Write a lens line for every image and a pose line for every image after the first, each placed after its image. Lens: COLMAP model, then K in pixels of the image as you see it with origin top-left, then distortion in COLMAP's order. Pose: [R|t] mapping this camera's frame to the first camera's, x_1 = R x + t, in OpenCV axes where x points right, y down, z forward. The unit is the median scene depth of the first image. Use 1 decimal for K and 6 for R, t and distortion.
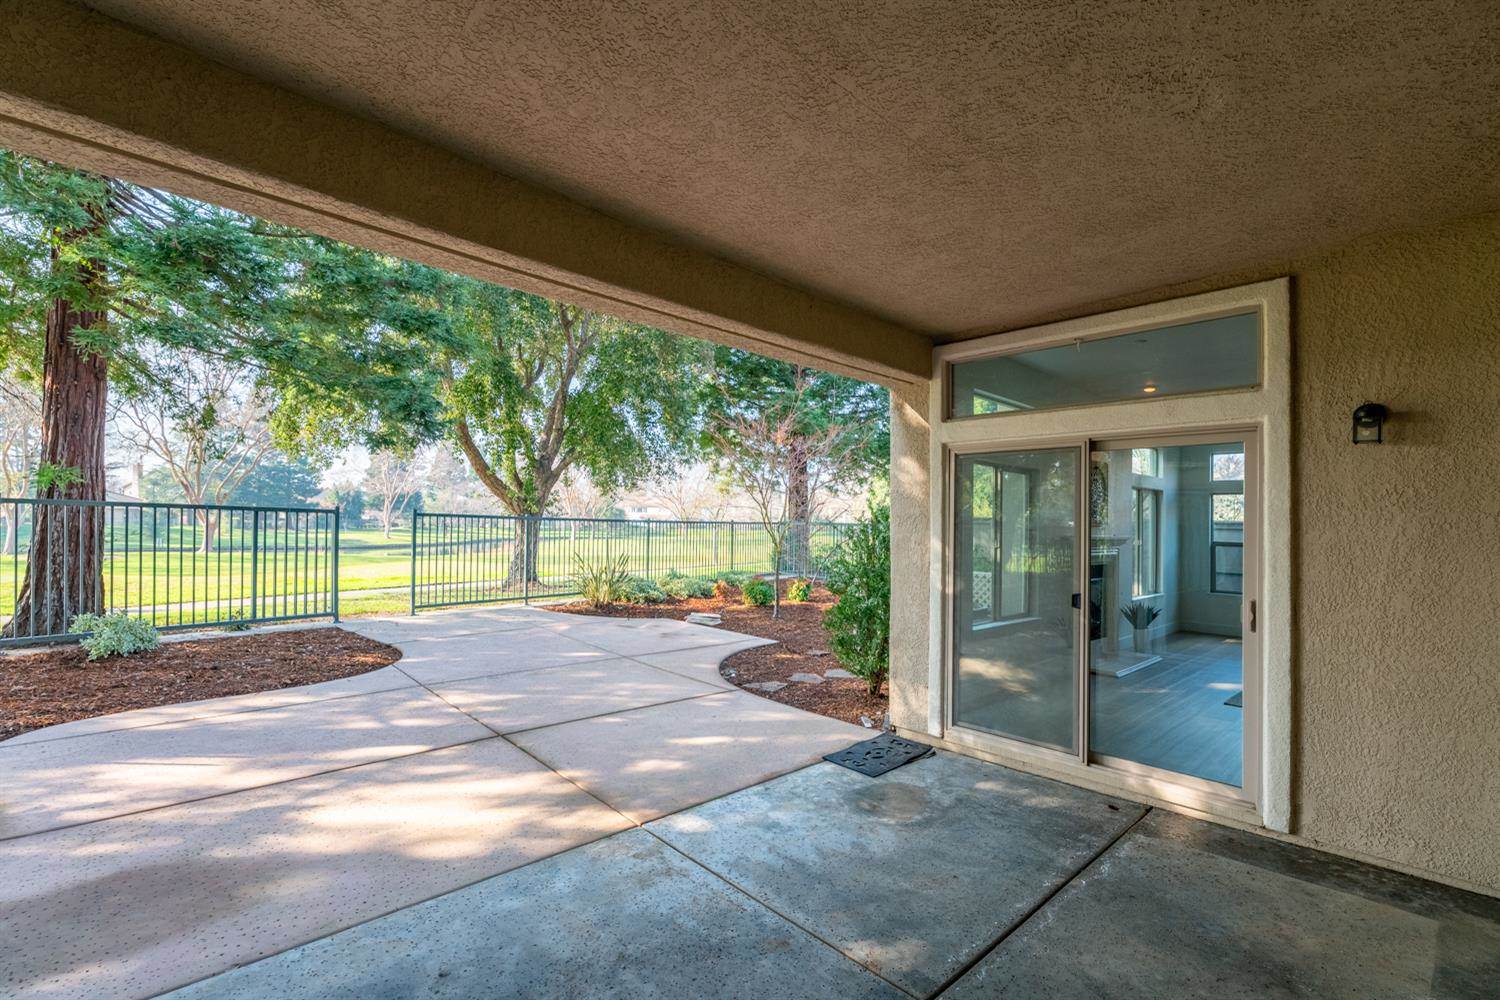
lens RADIAL K [[665.1, 0, 750.0], [0, 665.1, 500.0], [0, 0, 1]] dist [-0.001422, -0.000198]
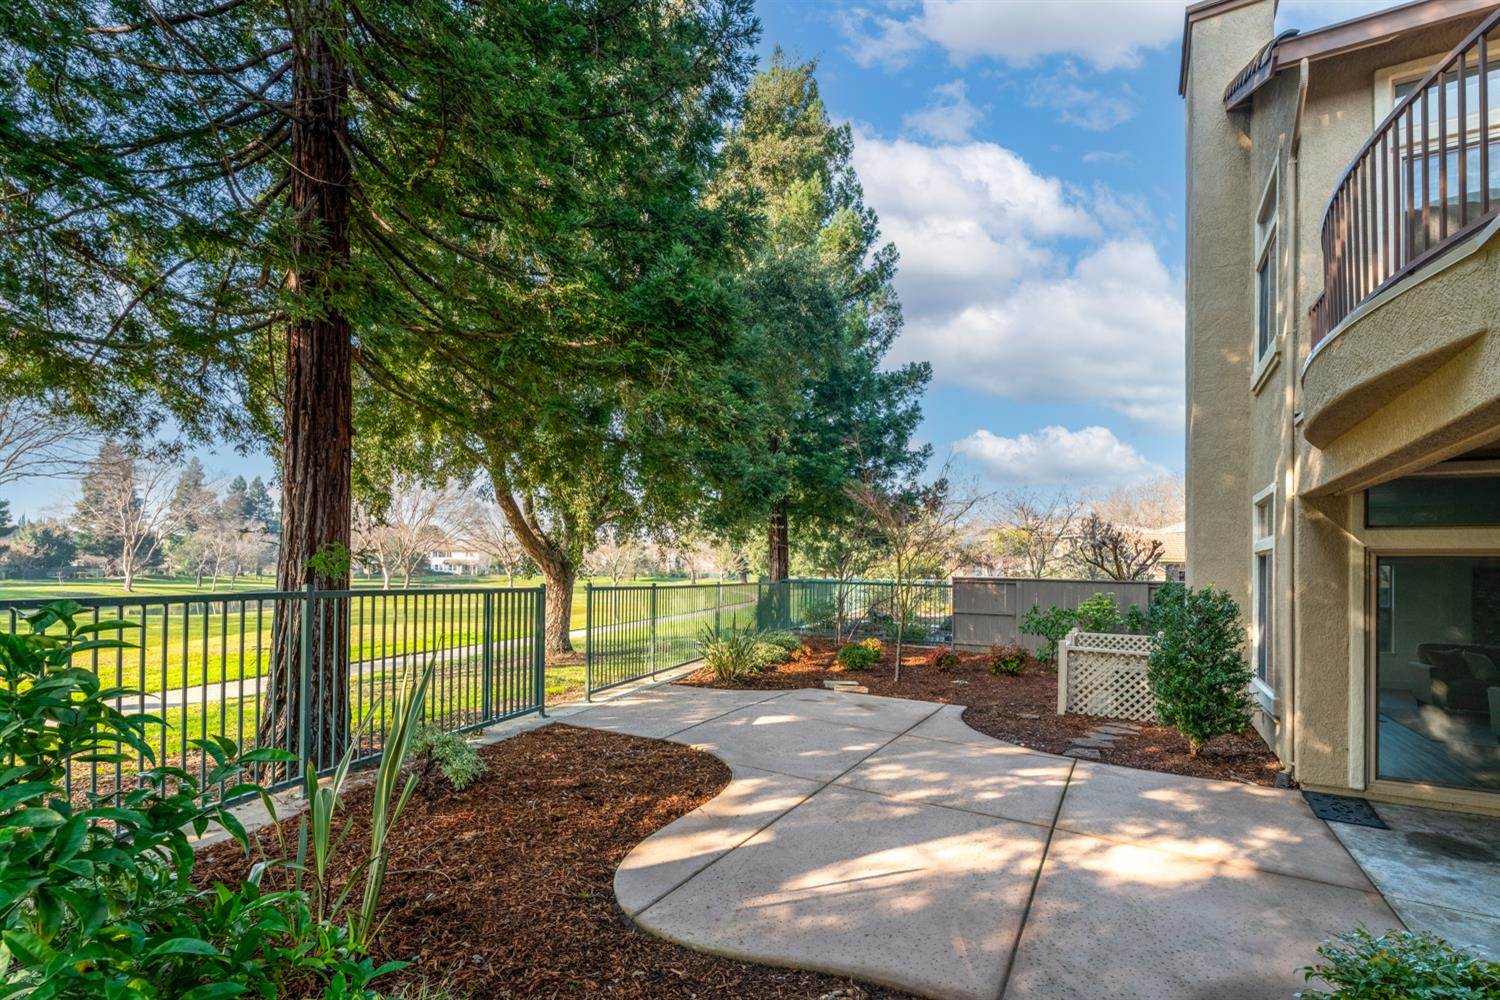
lens RADIAL K [[696.9, 0, 749.5], [0, 696.9, 536.5], [0, 0, 1]] dist [-0.001940, -0.000350]
pose [[0.965079, 0.000917, 0.261958, -0.609034], [0.000341, 0.999989, -0.004758, -0.045694], [-0.261959, 0.004682, 0.965068, 0.057985]]
